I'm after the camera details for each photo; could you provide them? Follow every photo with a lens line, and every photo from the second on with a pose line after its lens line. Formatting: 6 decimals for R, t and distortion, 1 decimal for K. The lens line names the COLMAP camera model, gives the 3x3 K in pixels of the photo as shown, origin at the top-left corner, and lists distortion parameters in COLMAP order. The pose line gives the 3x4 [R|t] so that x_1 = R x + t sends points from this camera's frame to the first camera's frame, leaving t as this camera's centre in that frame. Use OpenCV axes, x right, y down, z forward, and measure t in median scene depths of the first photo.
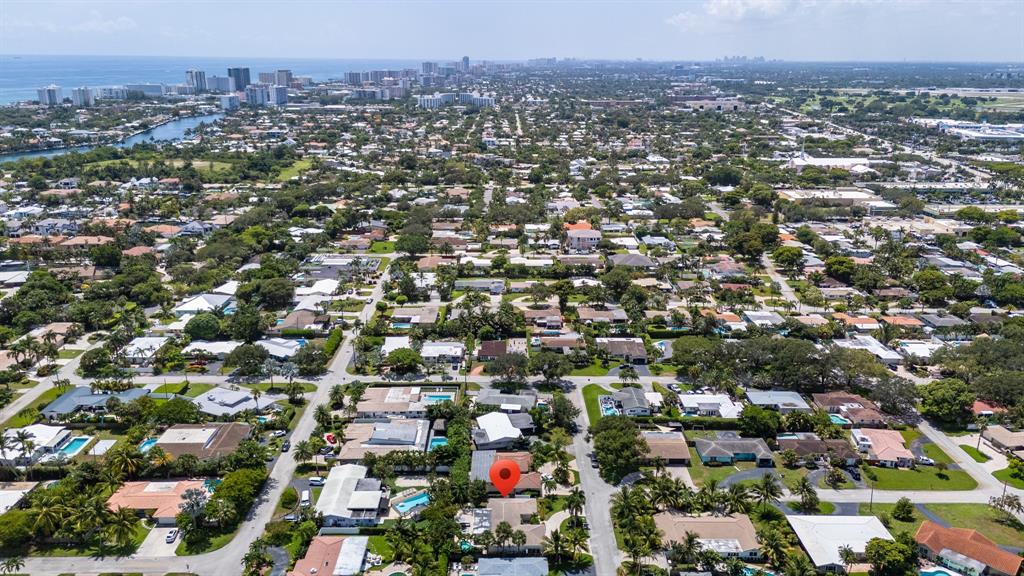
lens RADIAL K [[734.1, 0, 512.0], [0, 734.1, 288.0], [0, 0, 1]] dist [0.046278, 0.000590]
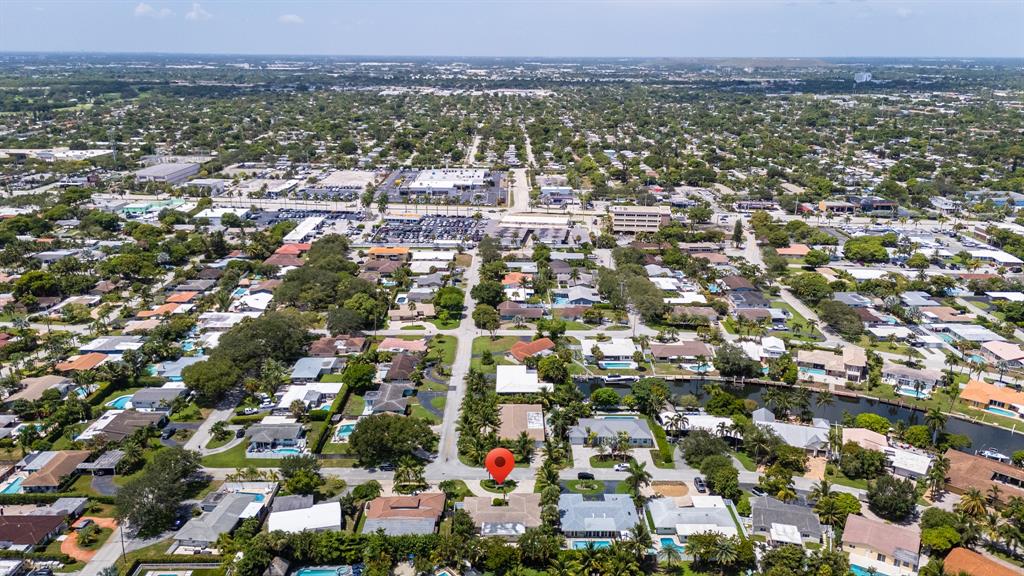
lens RADIAL K [[734.1, 0, 512.0], [0, 734.1, 288.0], [0, 0, 1]] dist [0.046278, 0.000590]
pose [[0.004493, -0.304134, 0.952619, -0.652599], [0.284904, 0.913536, 0.290313, -0.191097], [-0.958545, 0.270101, 0.090754, 0.600019]]
